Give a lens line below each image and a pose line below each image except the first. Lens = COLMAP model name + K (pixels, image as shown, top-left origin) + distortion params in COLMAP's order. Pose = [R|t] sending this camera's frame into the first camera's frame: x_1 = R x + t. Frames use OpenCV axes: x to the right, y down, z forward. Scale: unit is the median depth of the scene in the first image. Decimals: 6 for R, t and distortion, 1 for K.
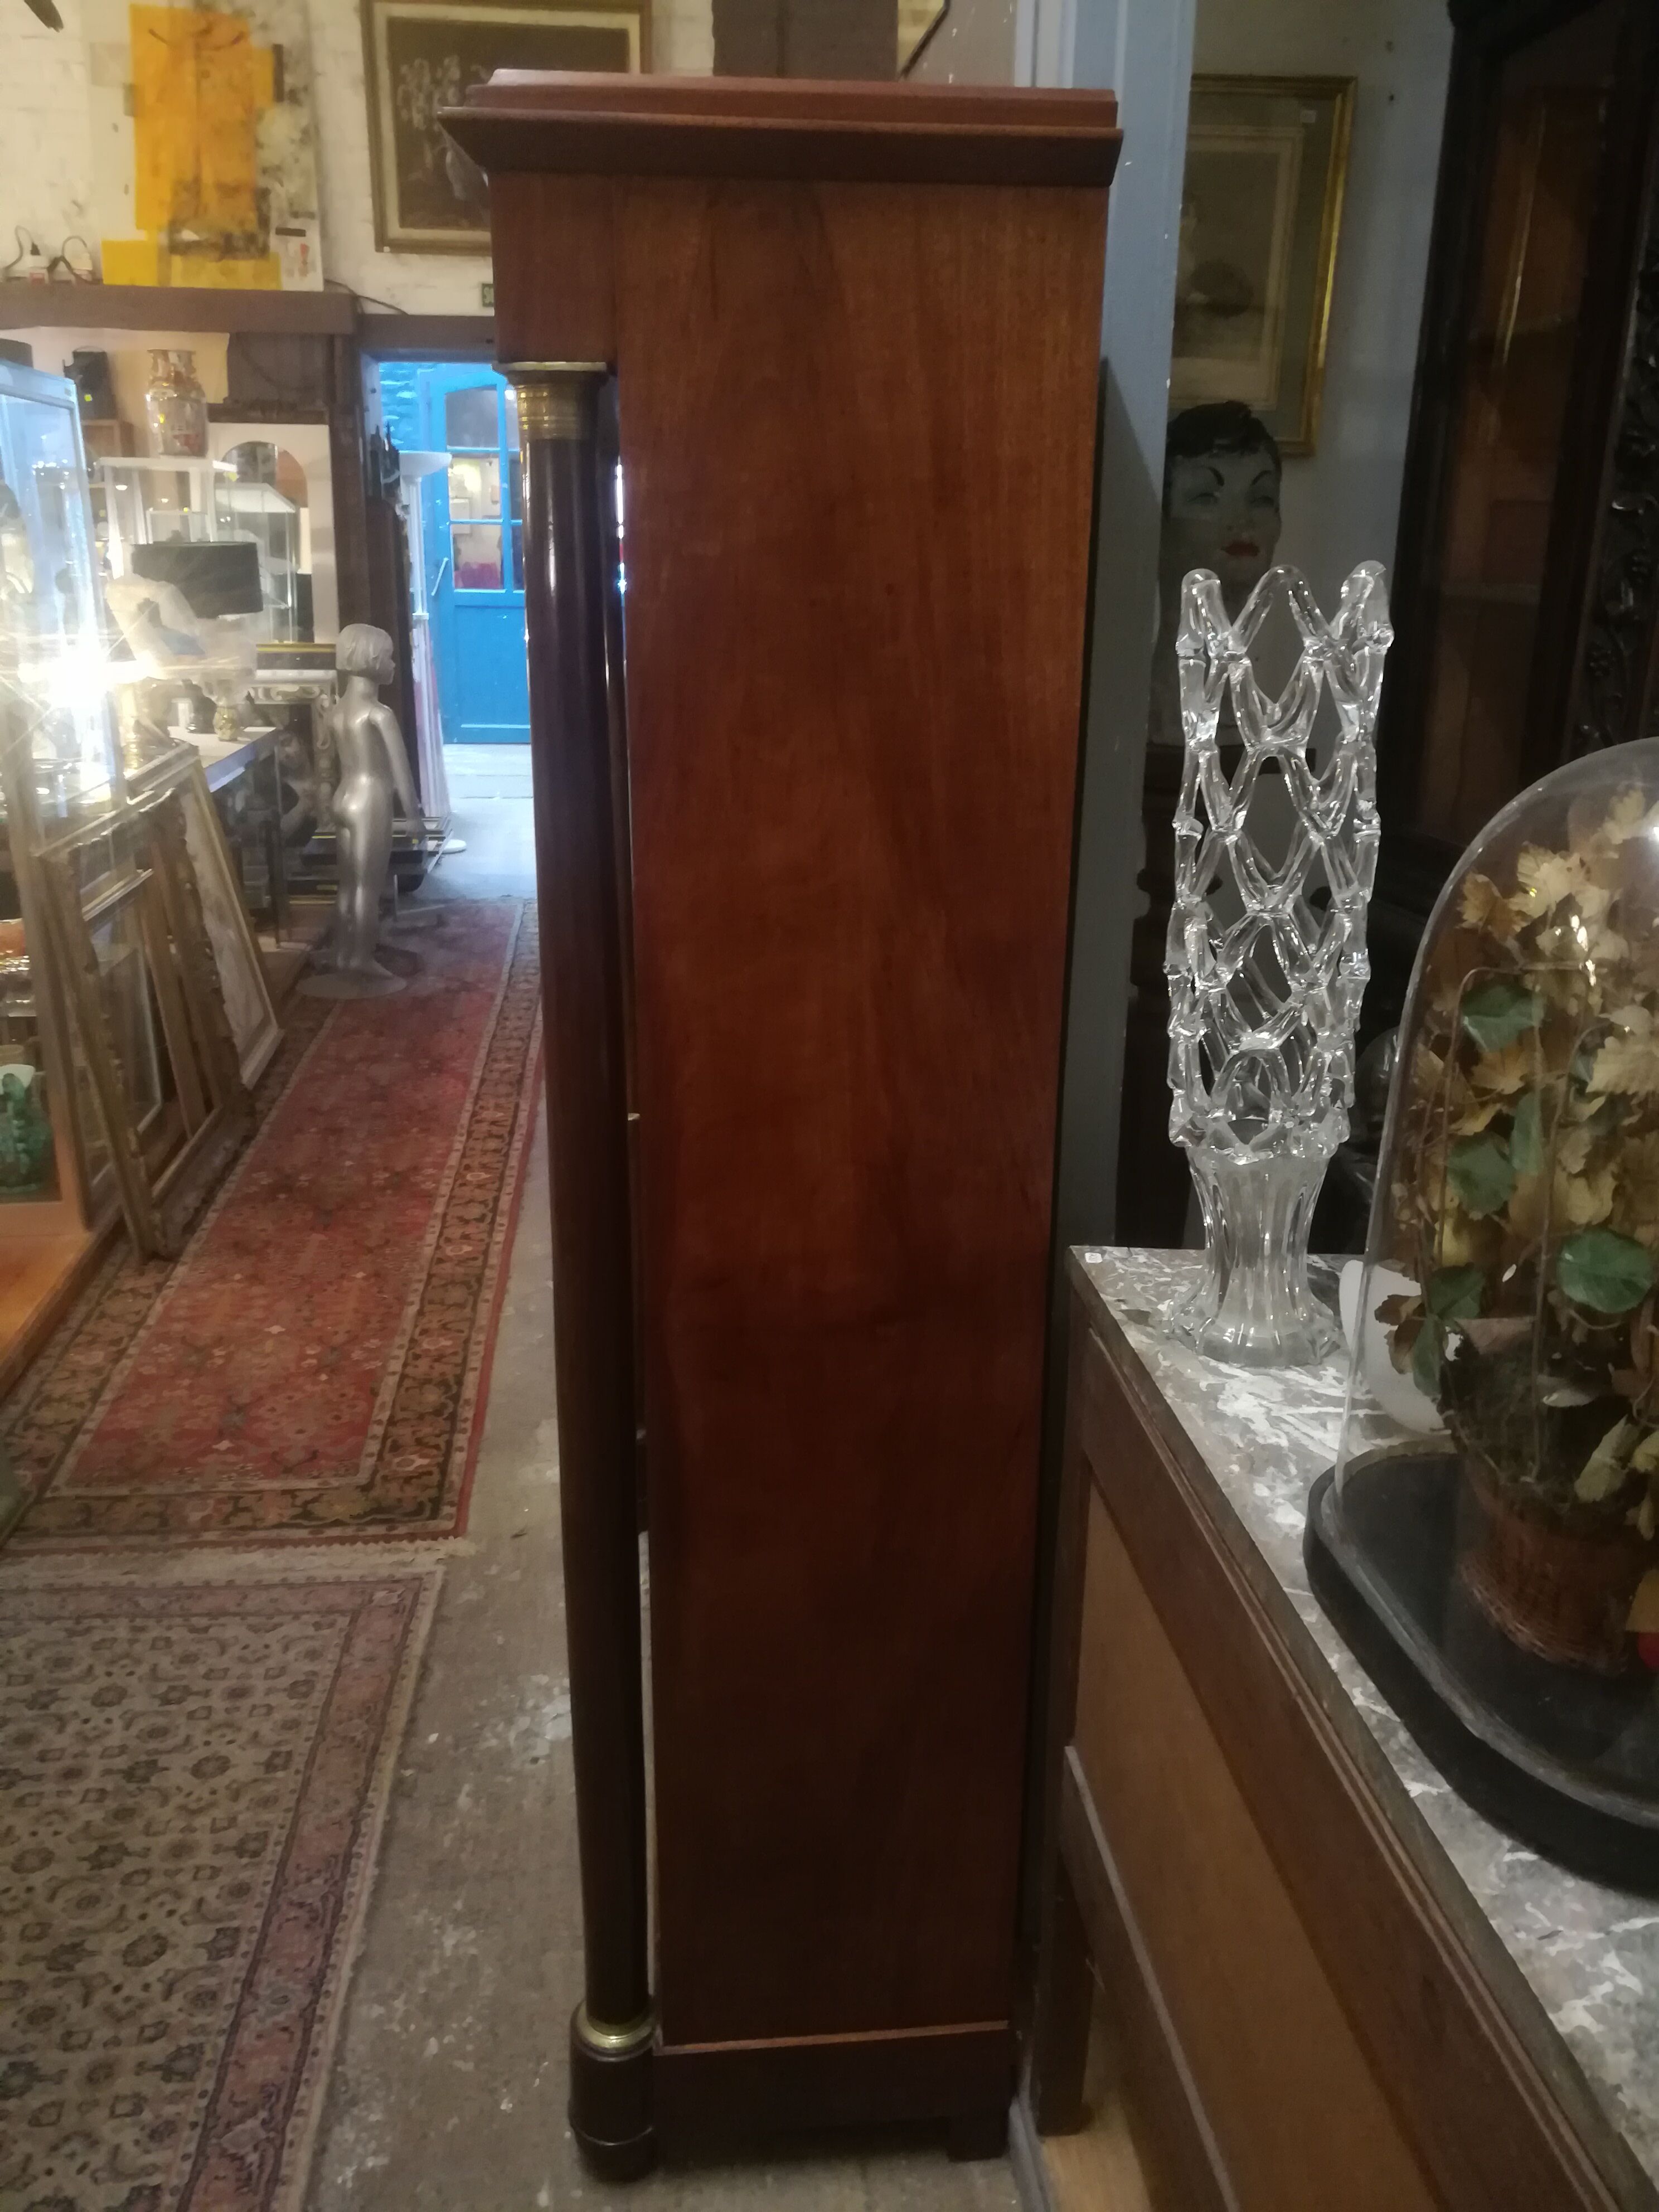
lens RADIAL K [[1758.0, 0, 829.5], [0, 1758.0, 1106.0], [0, 0, 1]] dist [-0.037823, 0.066845]
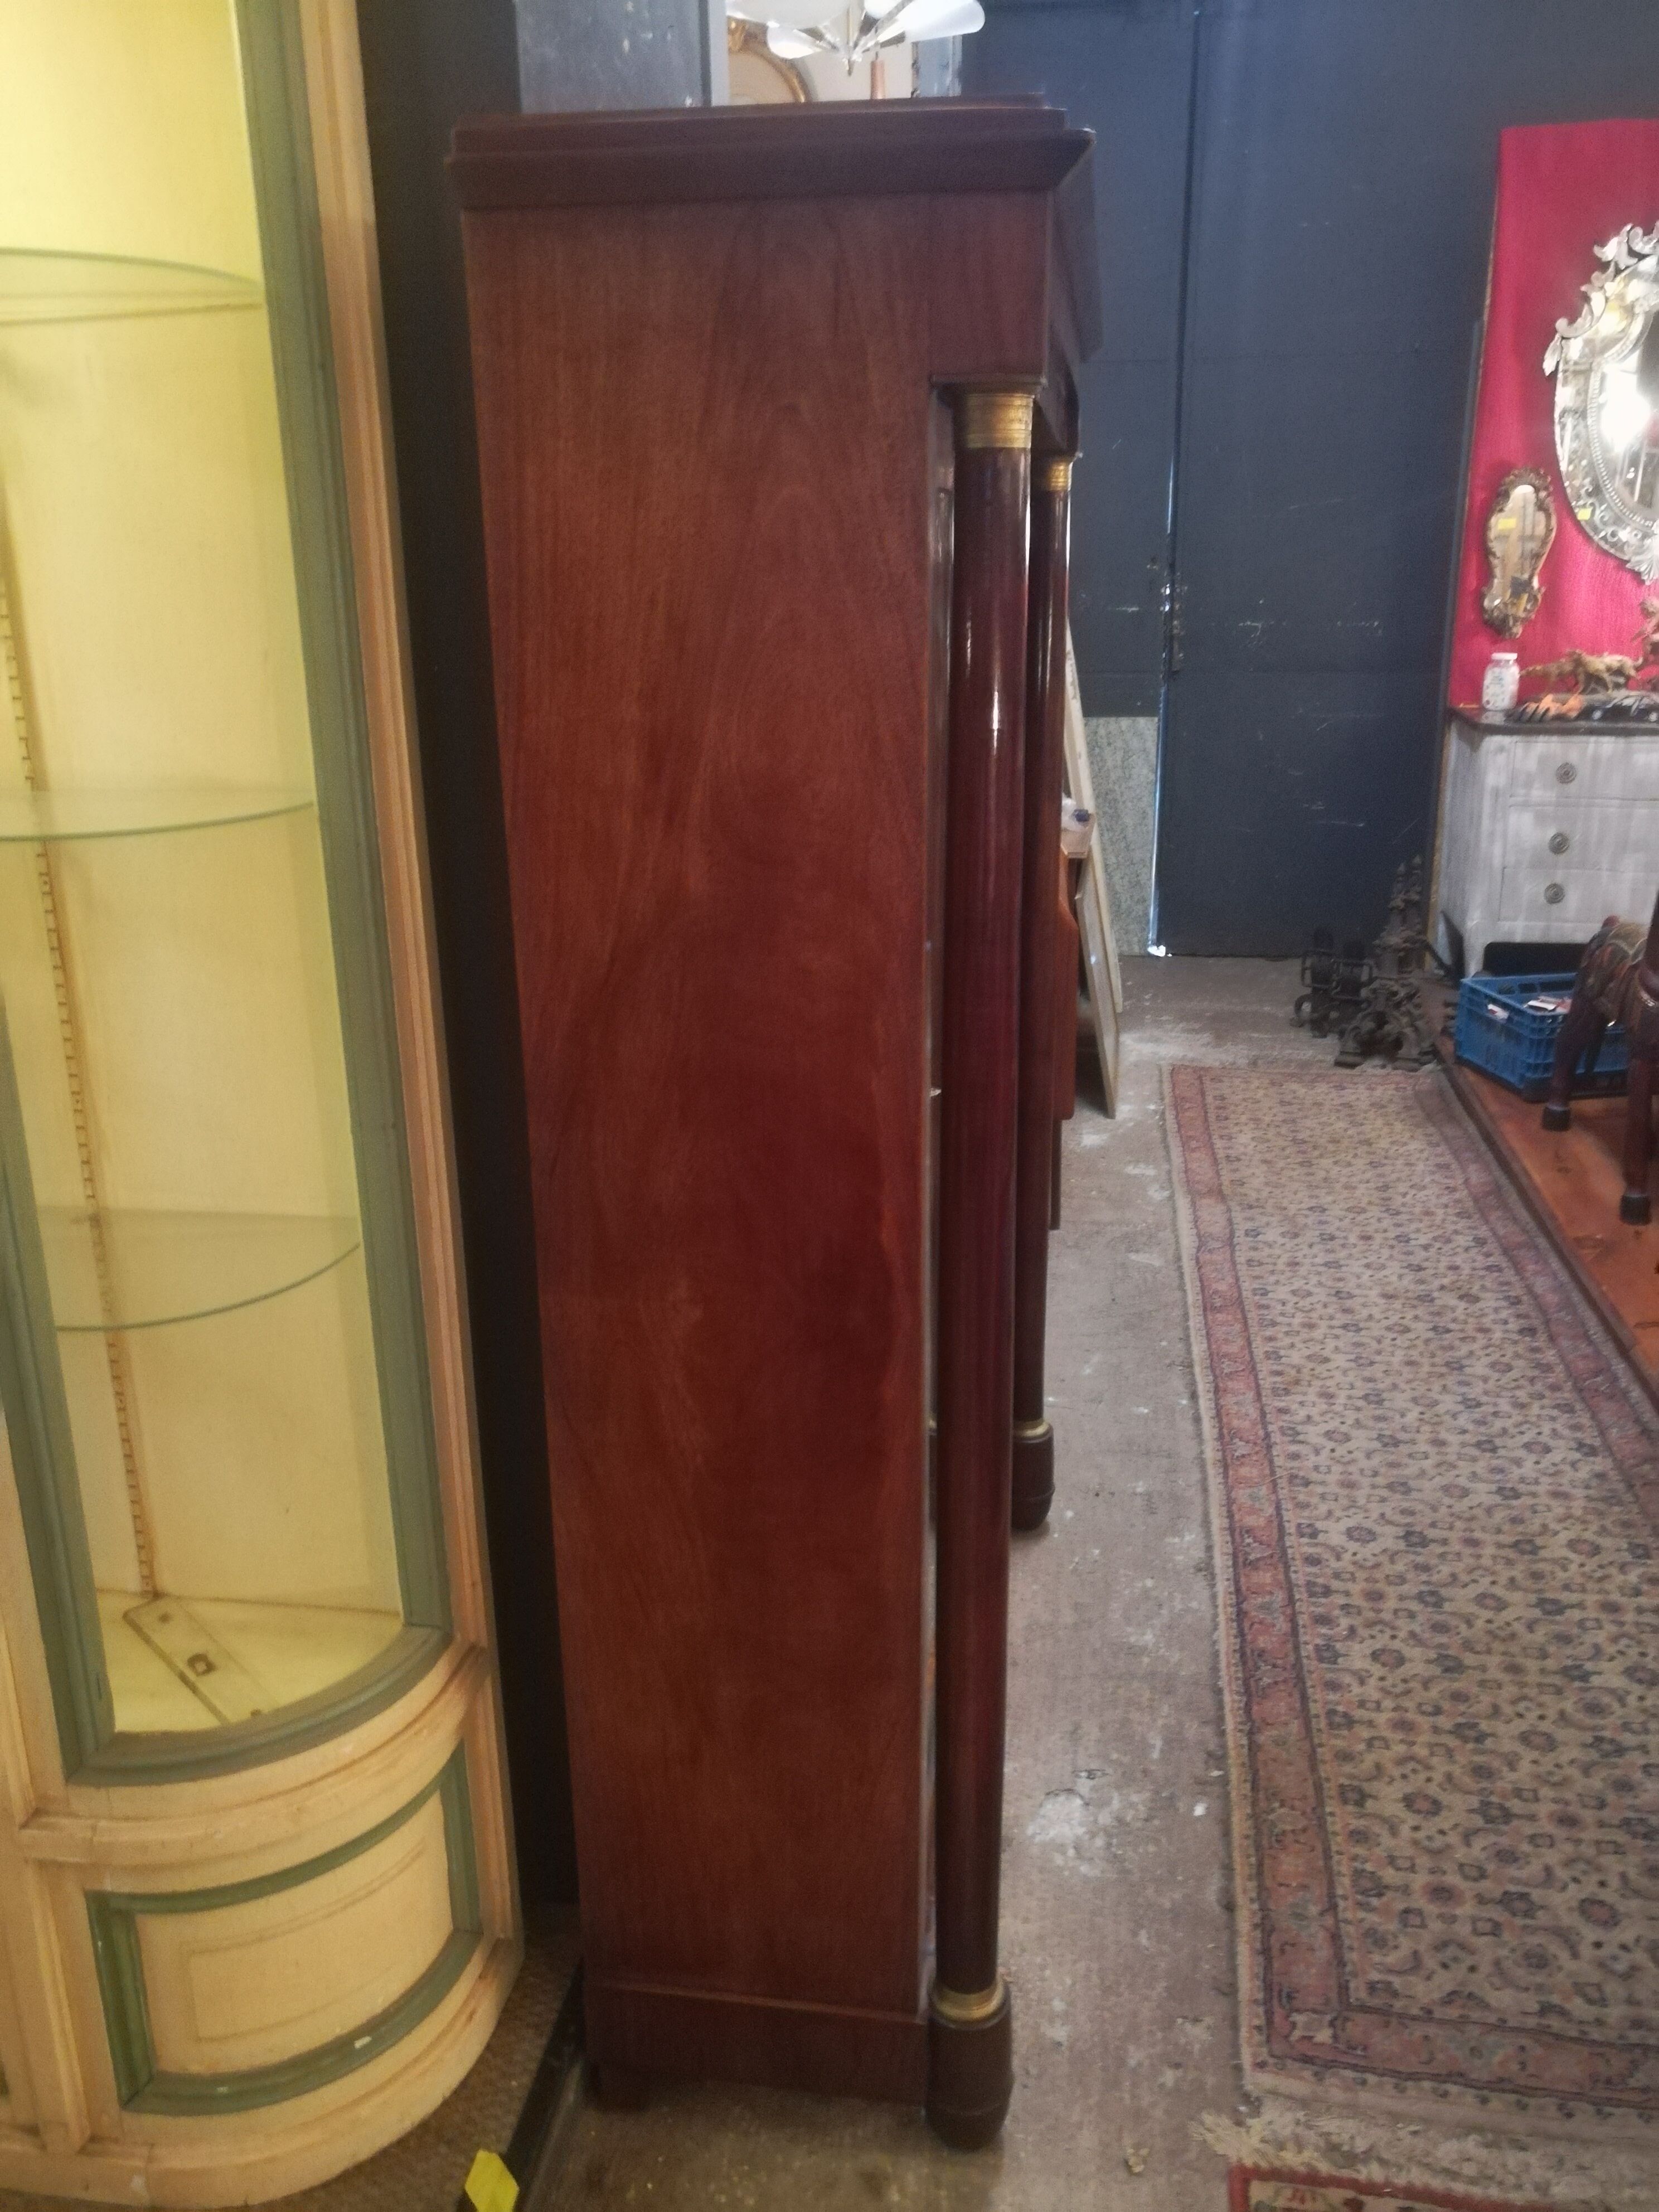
lens RADIAL K [[1758.0, 0, 829.5], [0, 1758.0, 1106.0], [0, 0, 1]] dist [-0.037823, 0.066845]
pose [[-0.967117, -0.079035, 0.241741, -0.271069], [0.079356, 0.809267, 0.582057, -0.603894], [-0.241636, 0.582100, -0.776384, 1.826818]]
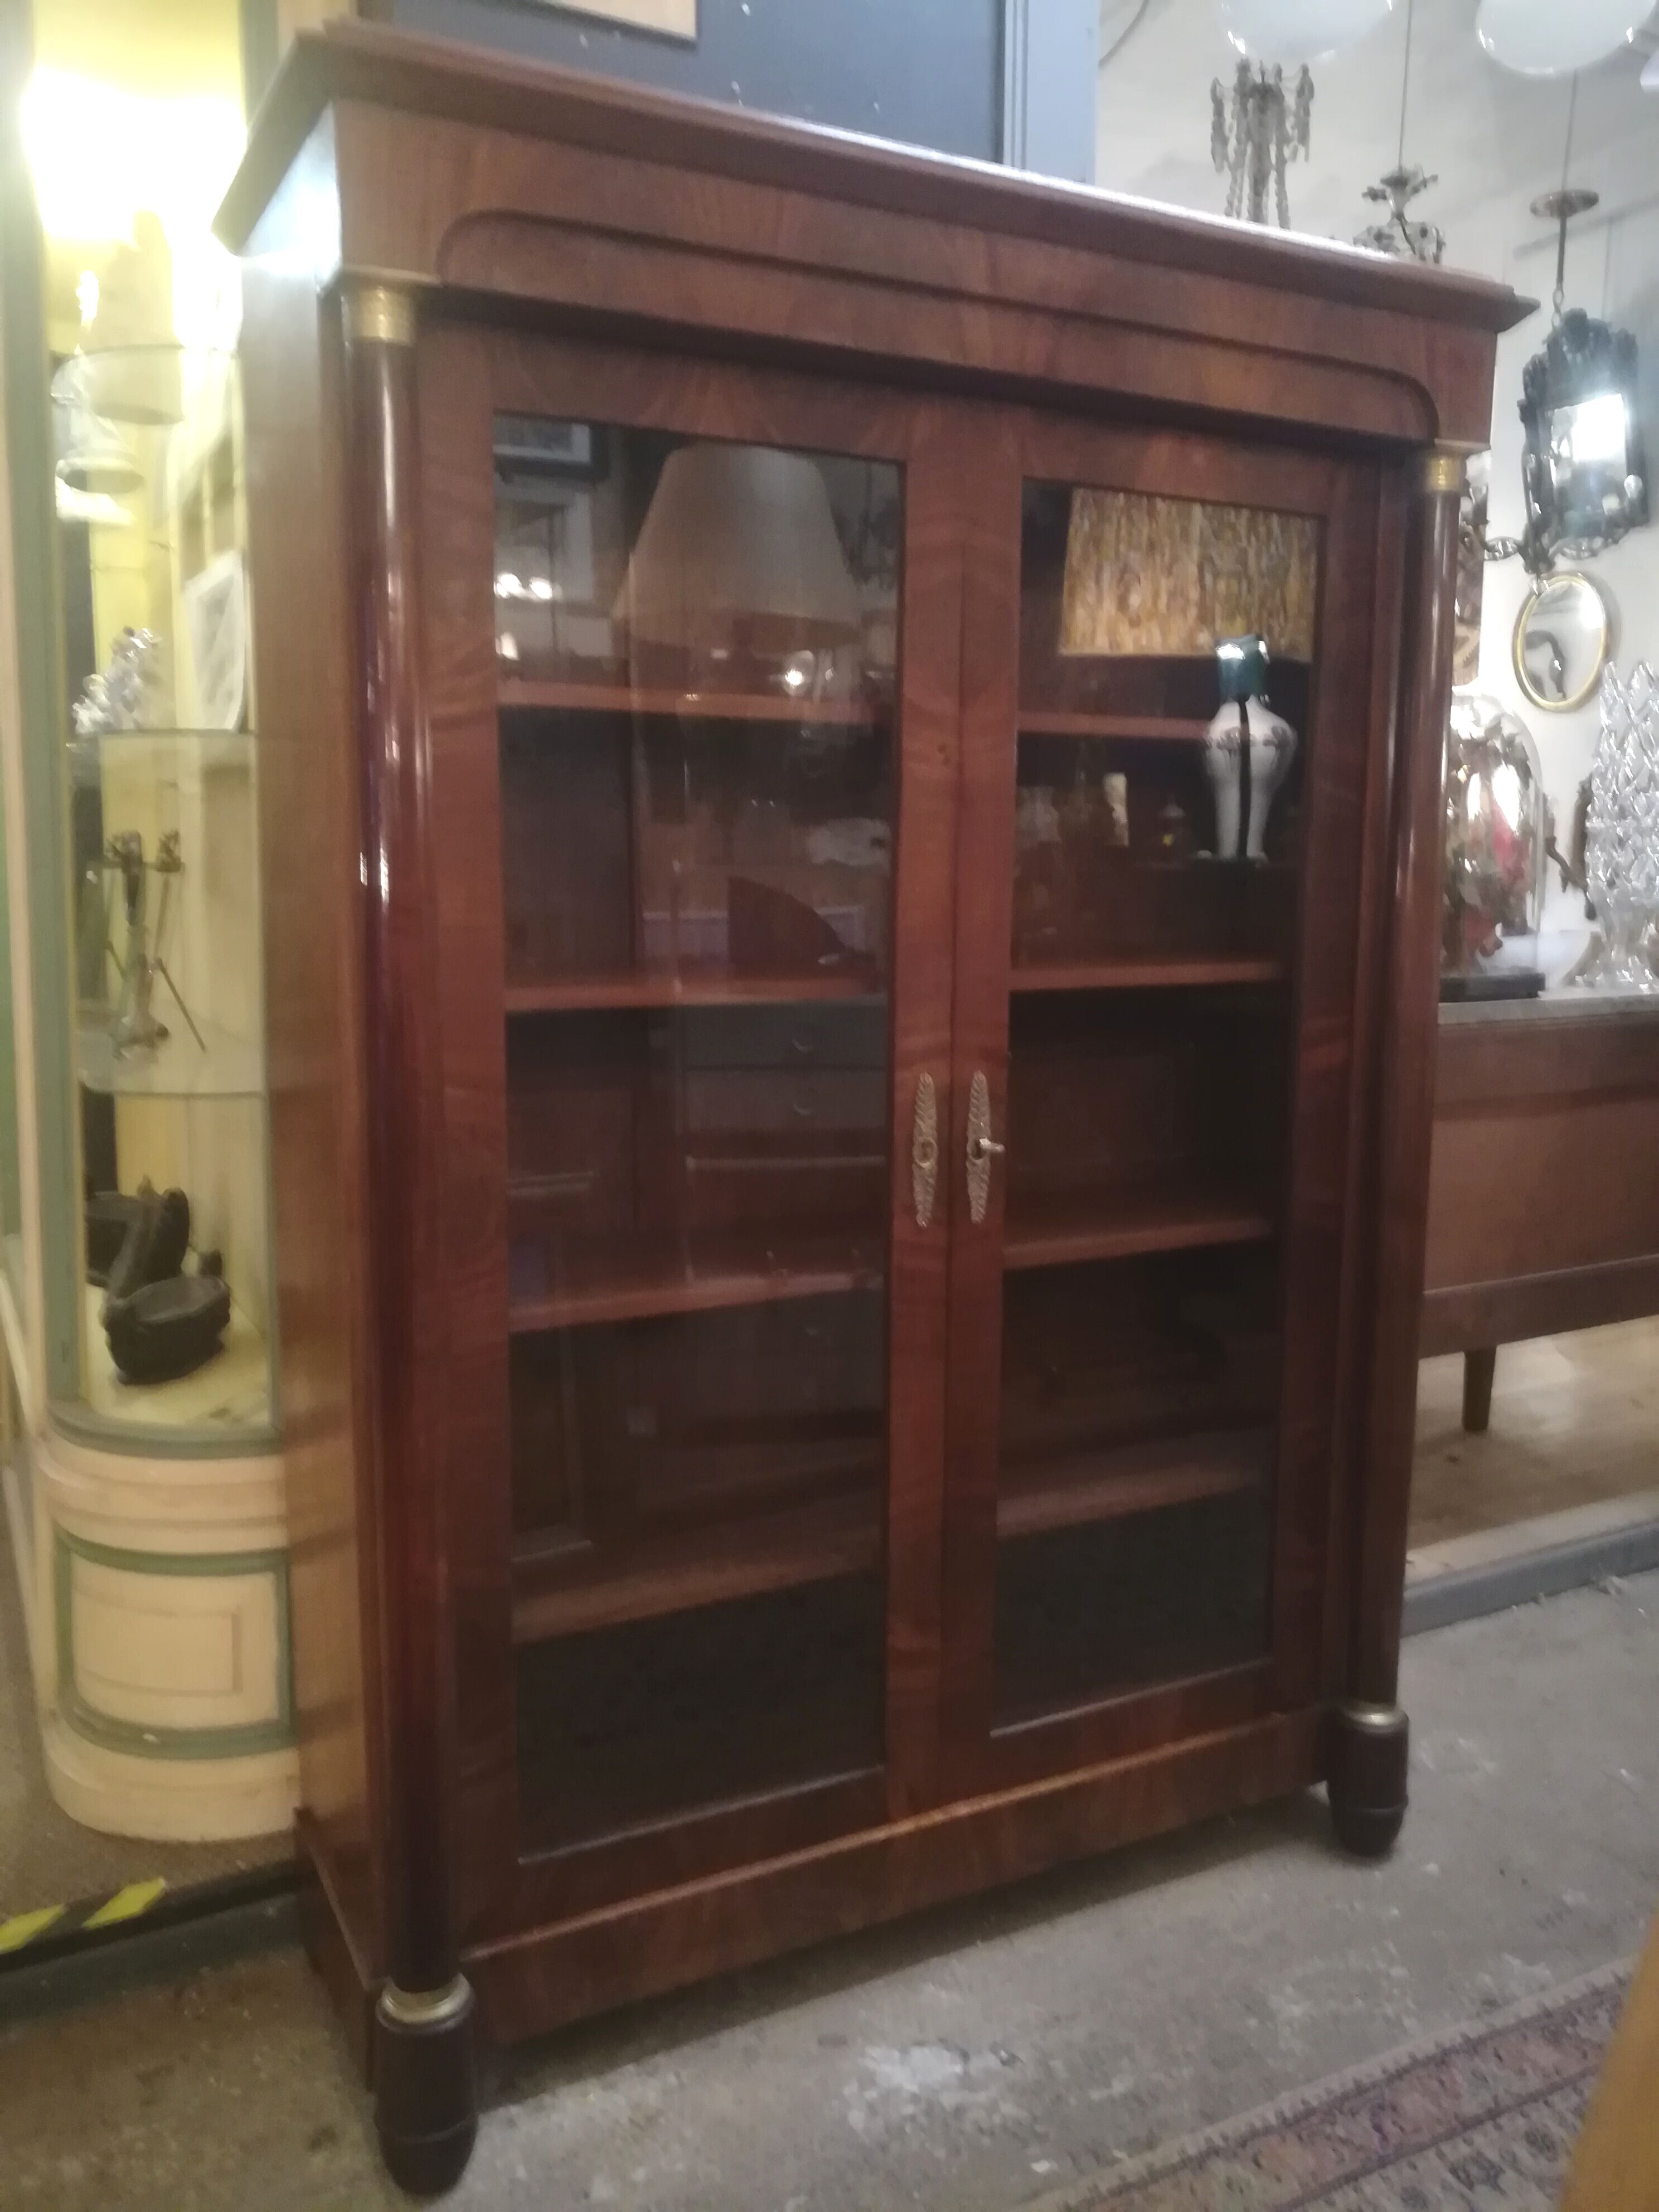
lens RADIAL K [[1735.3, 0, 838.8], [0, 1735.3, 1103.4], [0, 0, 1]] dist [-0.003798, 0.015433]
pose [[-0.375206, -0.150048, 0.914717, -0.892689], [0.276320, 0.923841, 0.264888, -0.272811], [-0.884798, 0.352142, -0.305169, 1.324377]]
